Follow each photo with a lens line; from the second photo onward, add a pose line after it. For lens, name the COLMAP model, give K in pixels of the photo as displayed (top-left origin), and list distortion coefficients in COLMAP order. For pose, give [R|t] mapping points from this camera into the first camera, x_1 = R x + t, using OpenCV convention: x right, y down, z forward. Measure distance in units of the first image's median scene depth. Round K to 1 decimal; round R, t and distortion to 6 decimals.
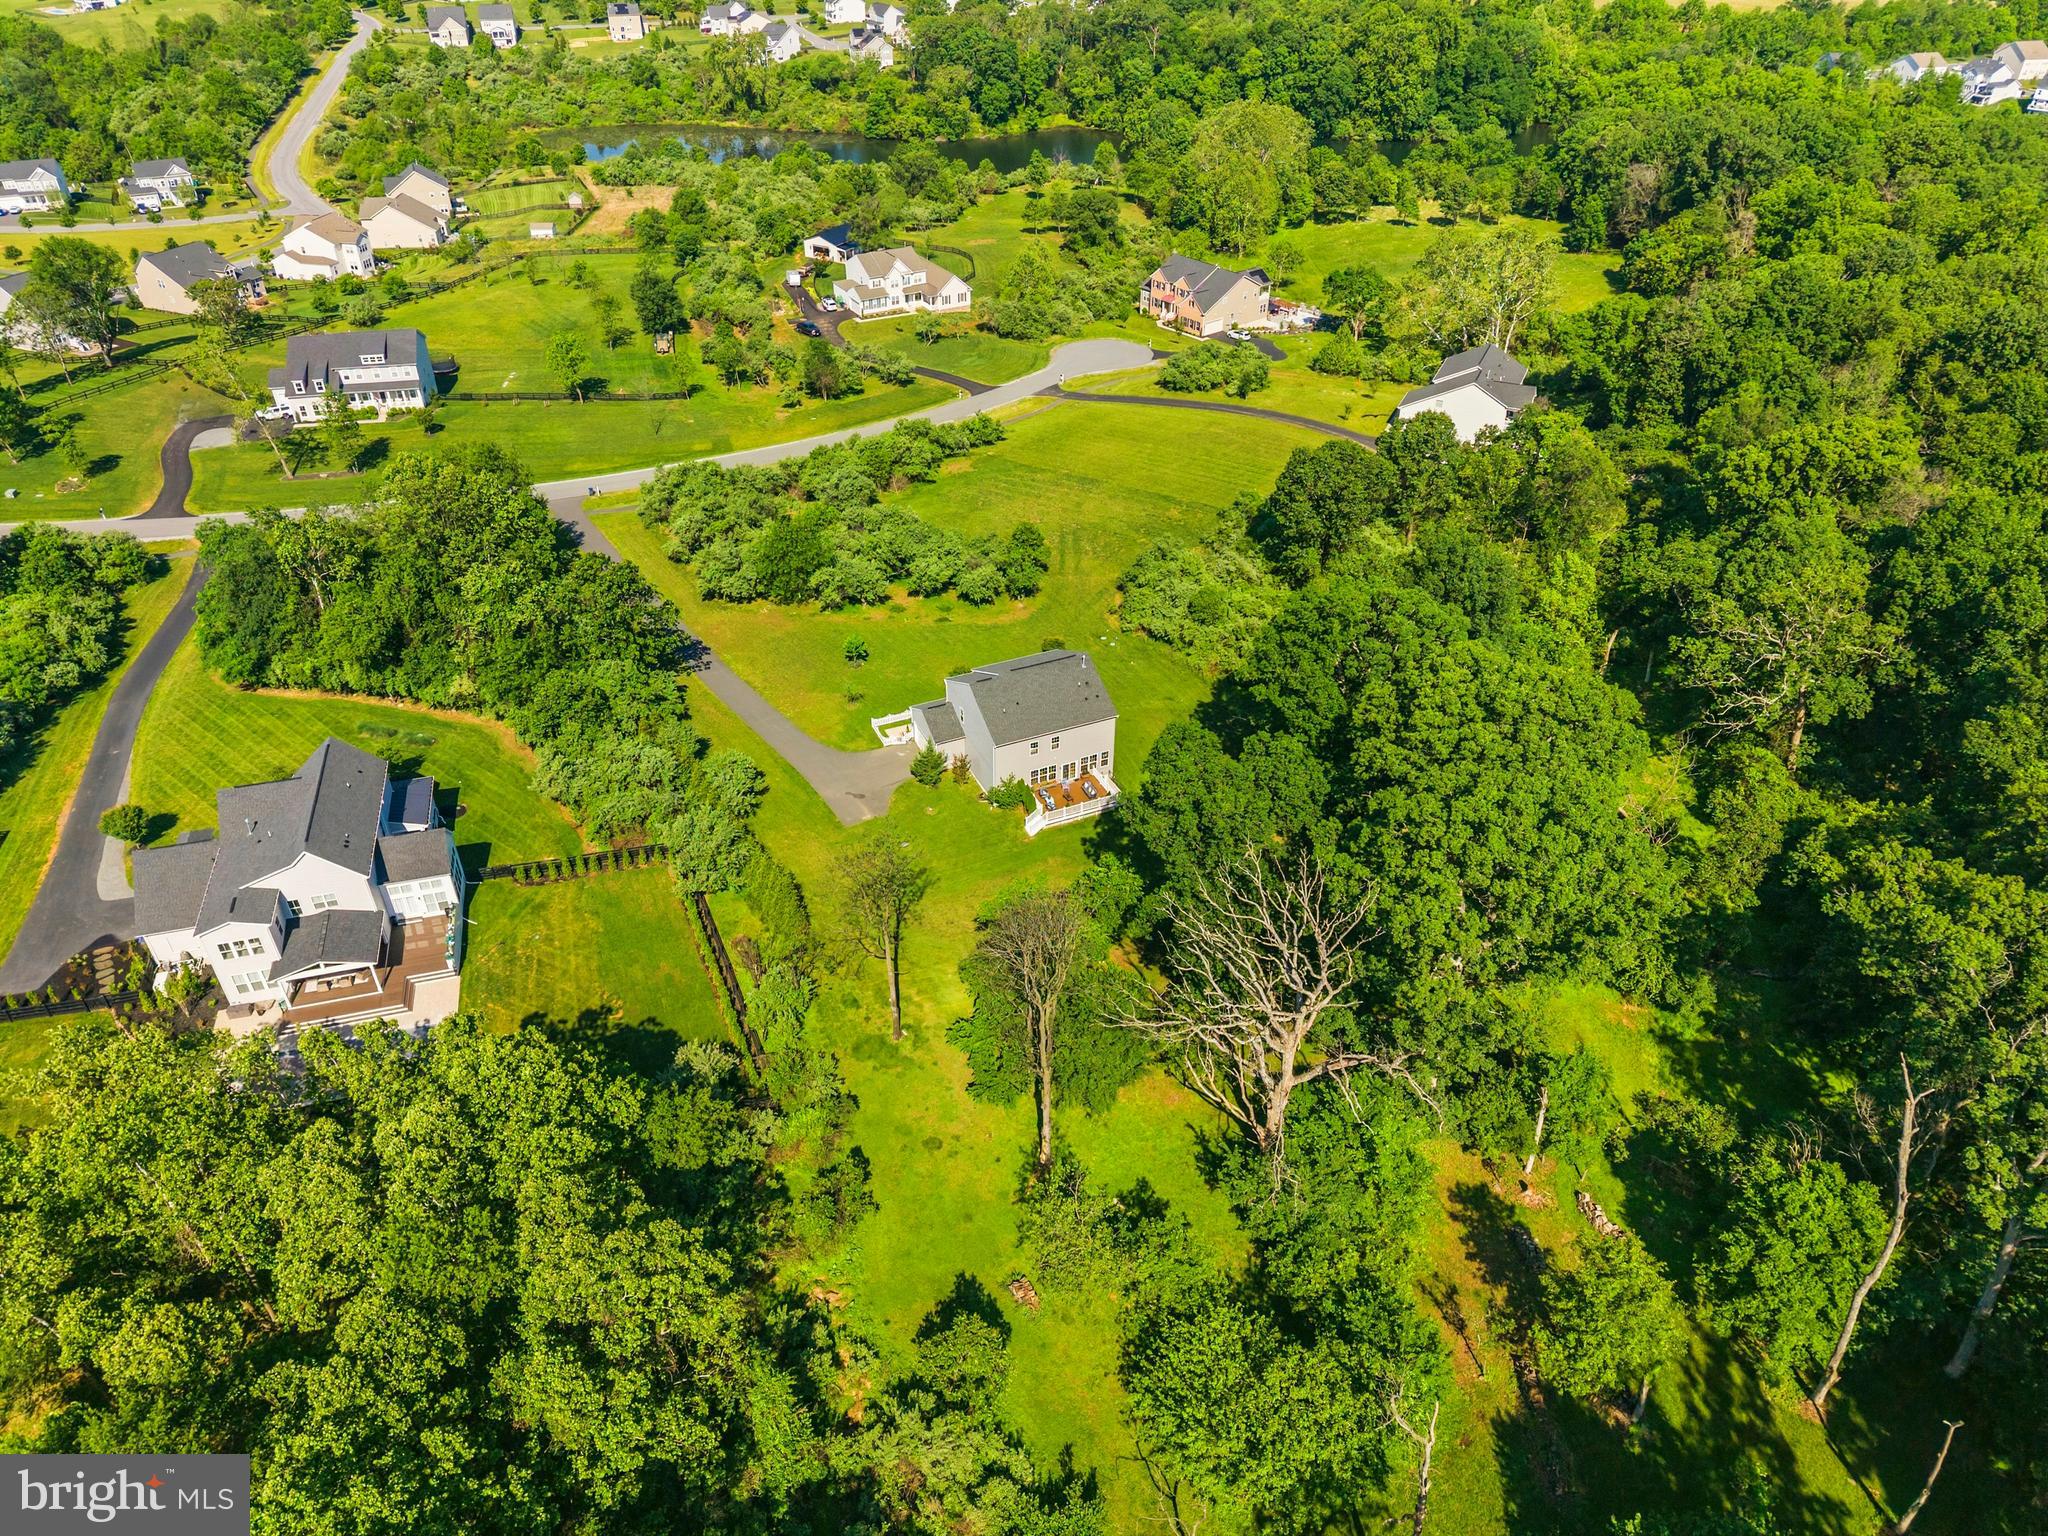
lens RADIAL K [[1383.1, 0, 1035.5], [0, 1383.1, 765.8], [0, 0, 1]] dist [0.006603, -0.010127]
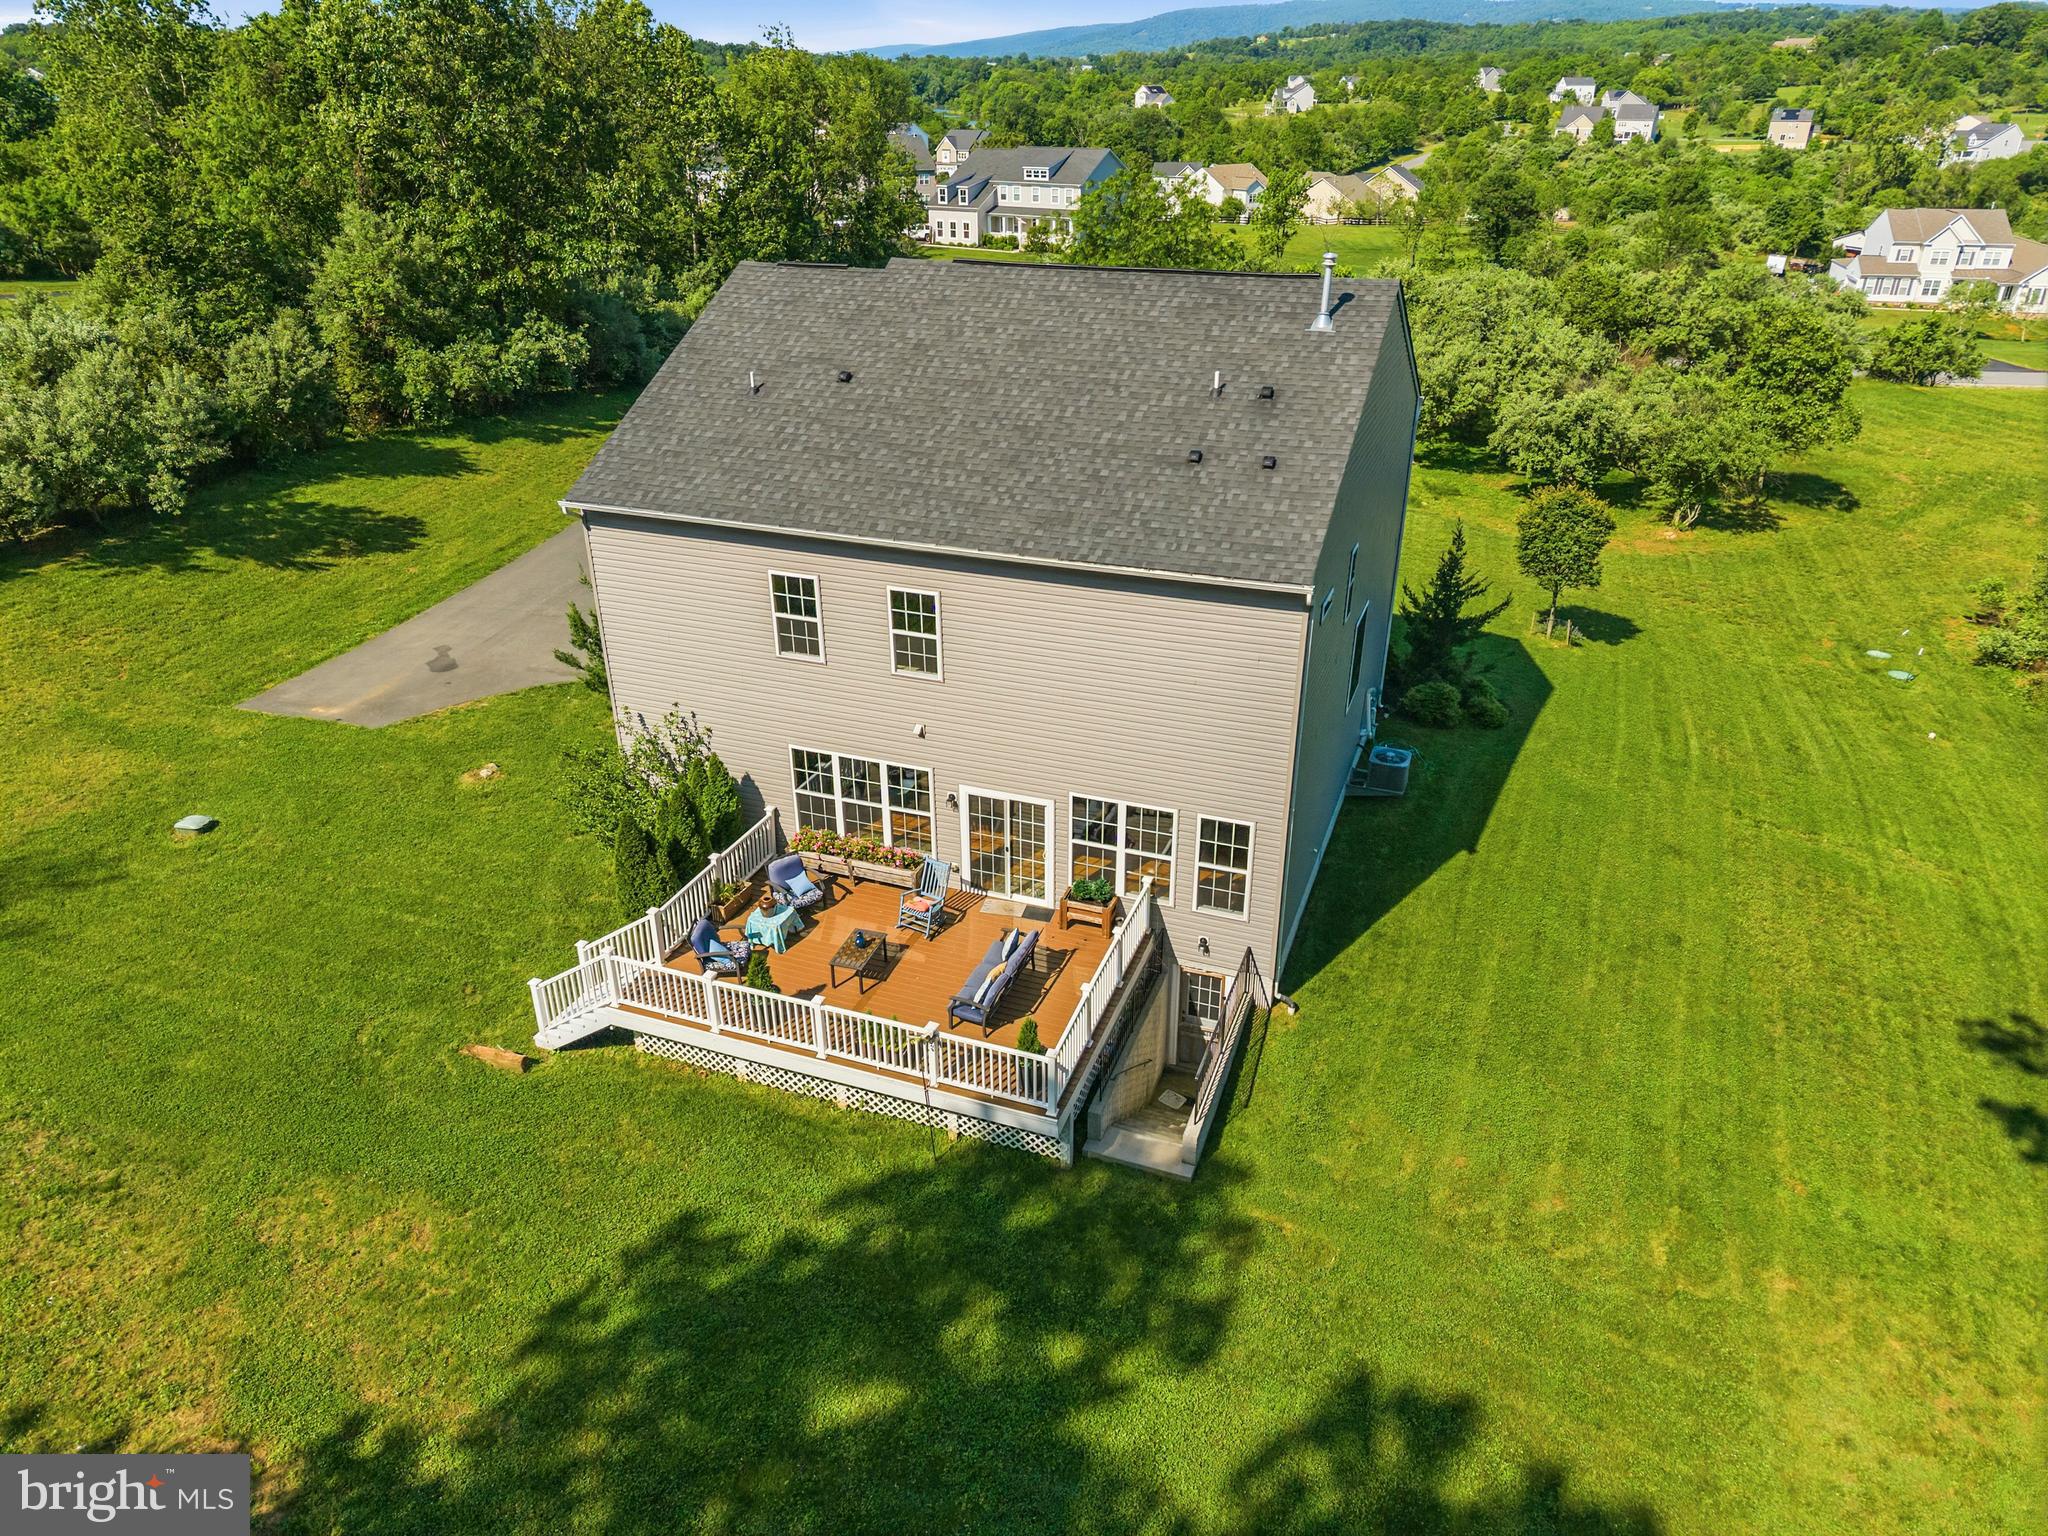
lens RADIAL K [[1383.1, 0, 1035.5], [0, 1383.1, 765.8], [0, 0, 1]] dist [0.006603, -0.010127]
pose [[0.704282, 0.310290, -0.638520, 0.093467], [-0.406950, 0.913437, -0.004976, -0.004177], [0.581703, 0.263350, 0.769590, 0.567692]]
